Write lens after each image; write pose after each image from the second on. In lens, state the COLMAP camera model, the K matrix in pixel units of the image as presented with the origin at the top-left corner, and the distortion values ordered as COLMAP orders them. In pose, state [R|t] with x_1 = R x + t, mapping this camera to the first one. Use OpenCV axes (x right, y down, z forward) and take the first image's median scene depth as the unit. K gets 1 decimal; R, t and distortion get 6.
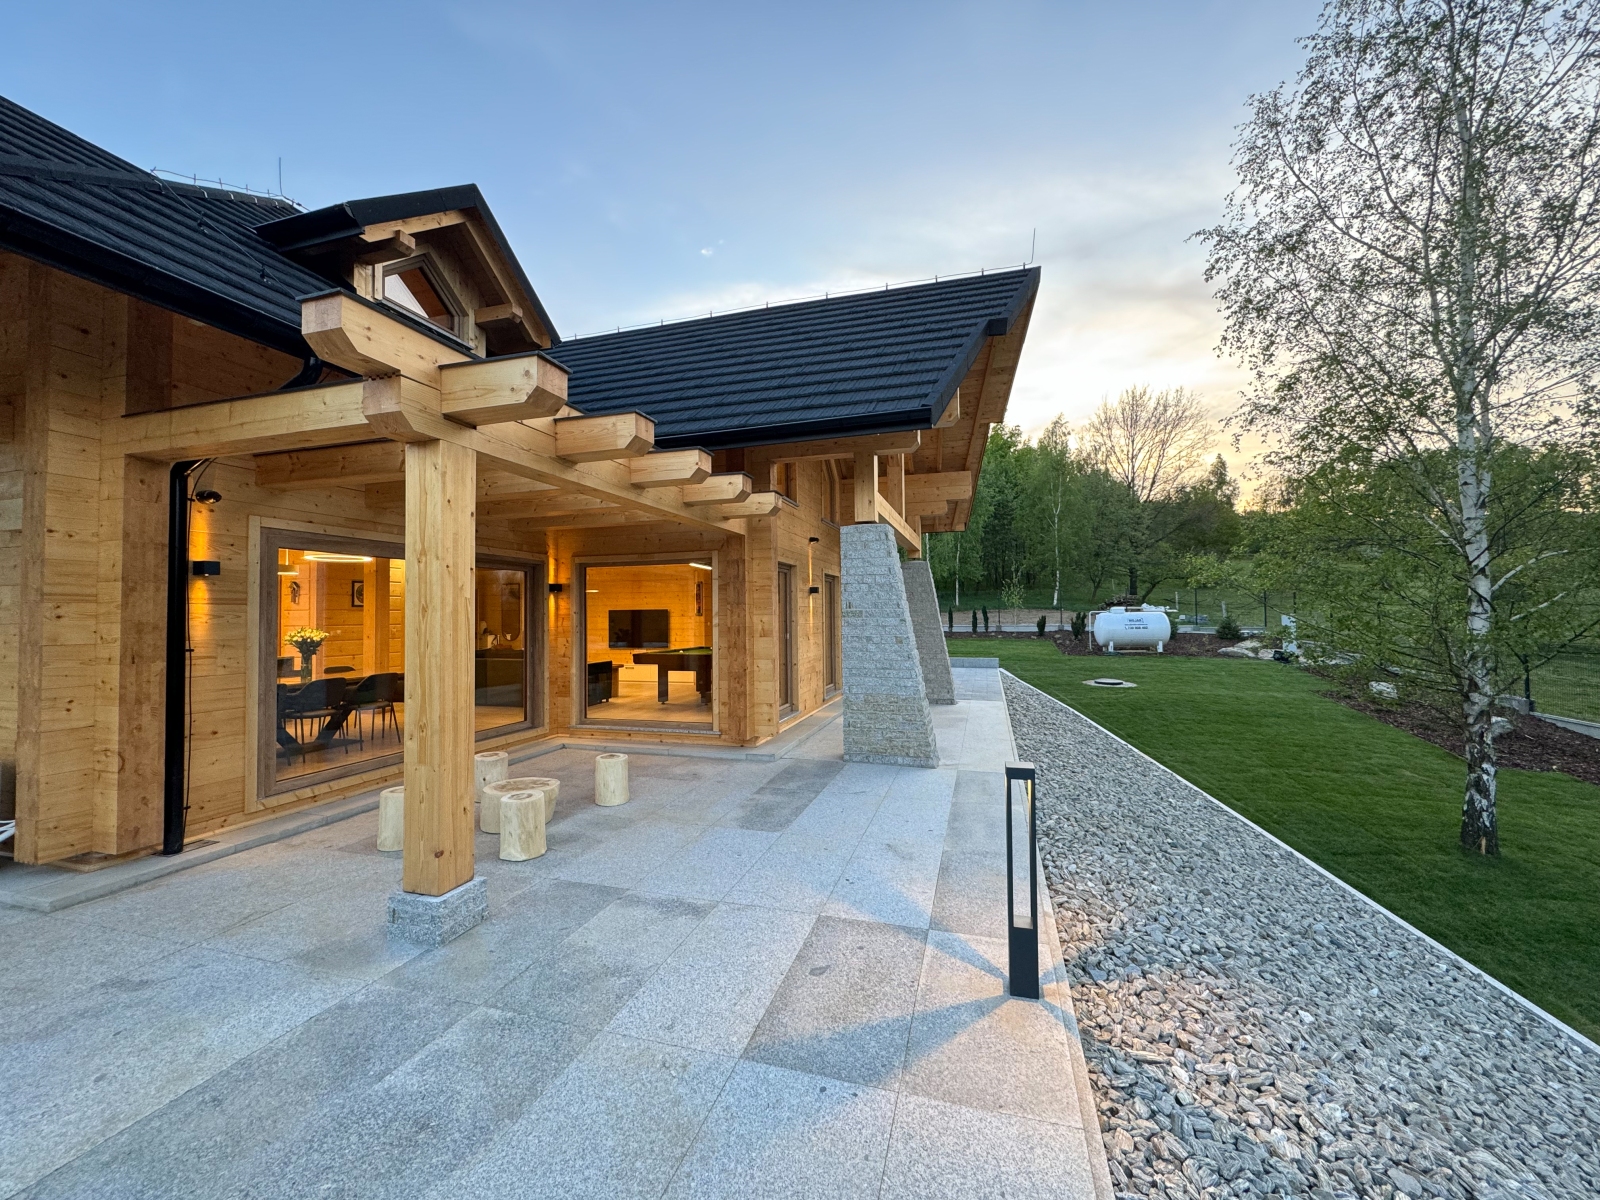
lens RADIAL K [[641.7, 0, 798.0], [0, 641.7, 598.2], [0, 0, 1]] dist [-0.000684, 0.000042]
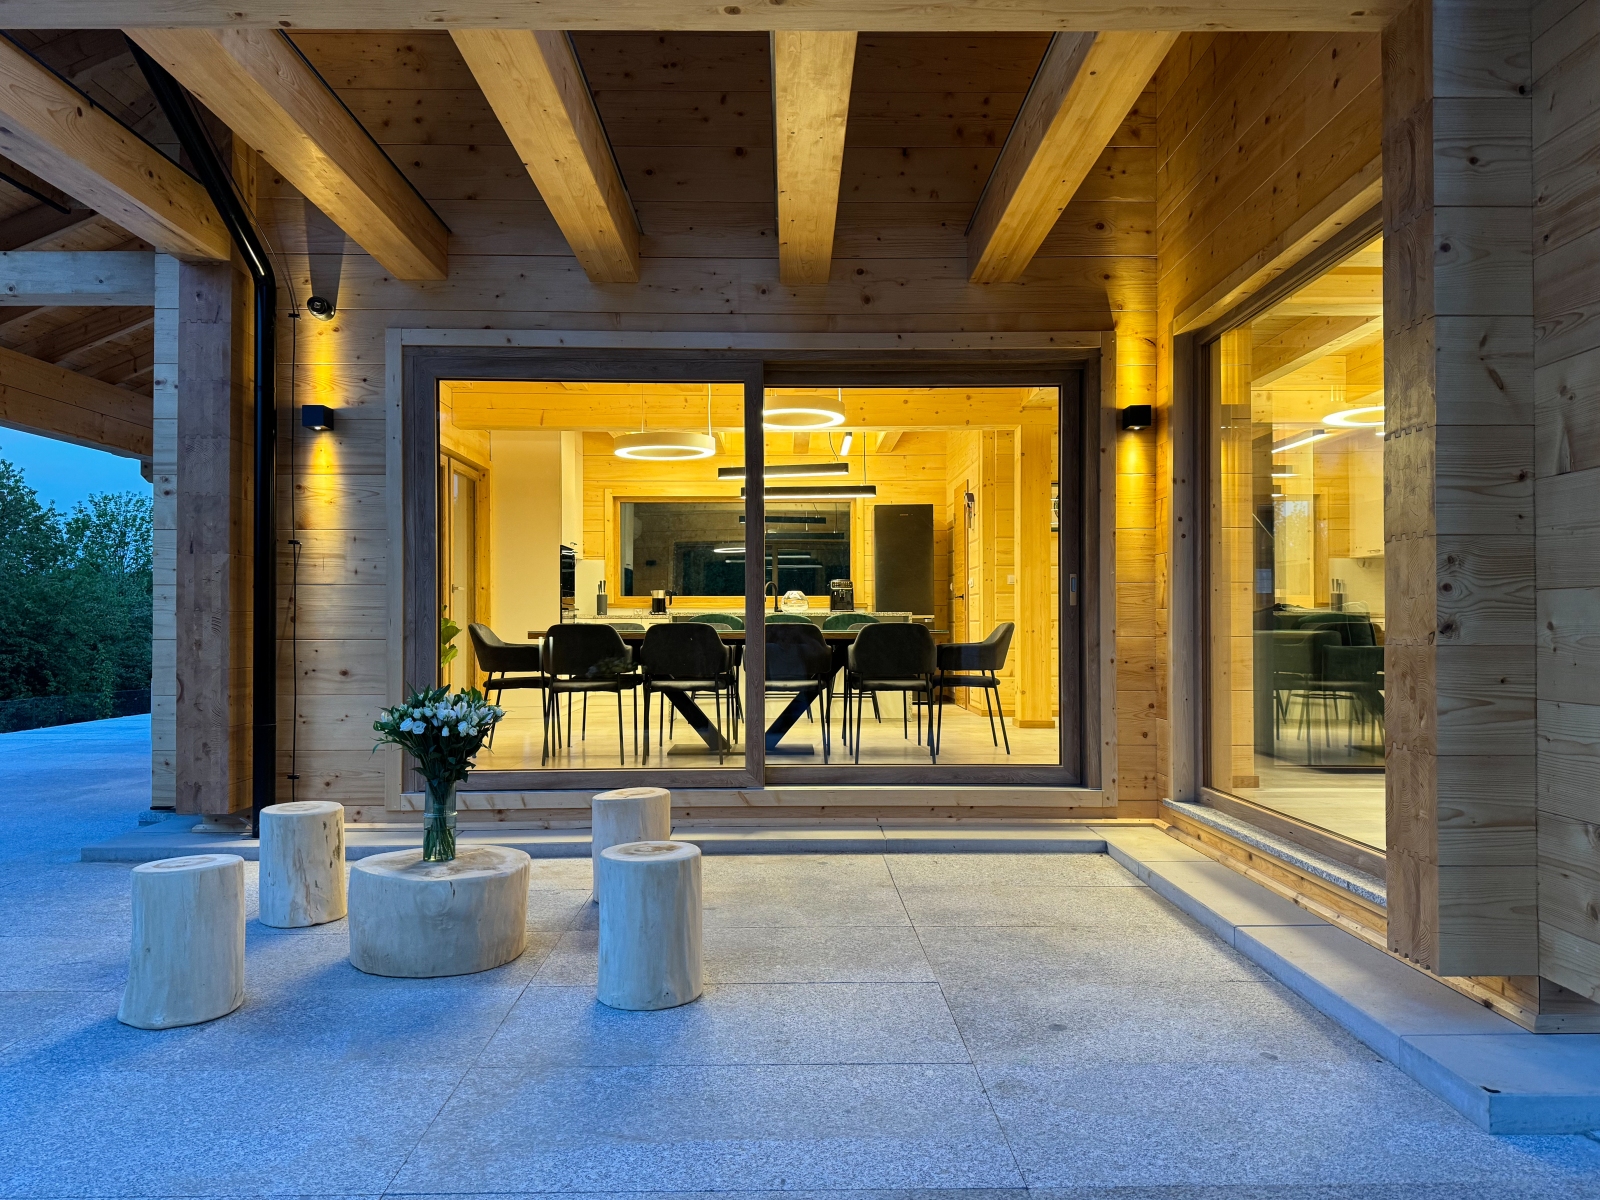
lens RADIAL K [[1124.2, 0, 804.8], [0, 1124.2, 609.2], [0, 0, 1]] dist [0.139163, -0.210157]
pose [[0.305186, -0.004035, -0.952284, 0.206887], [0.024792, 0.999686, 0.003709, 0.093940], [0.951970, -0.024741, 0.305190, 0.669499]]
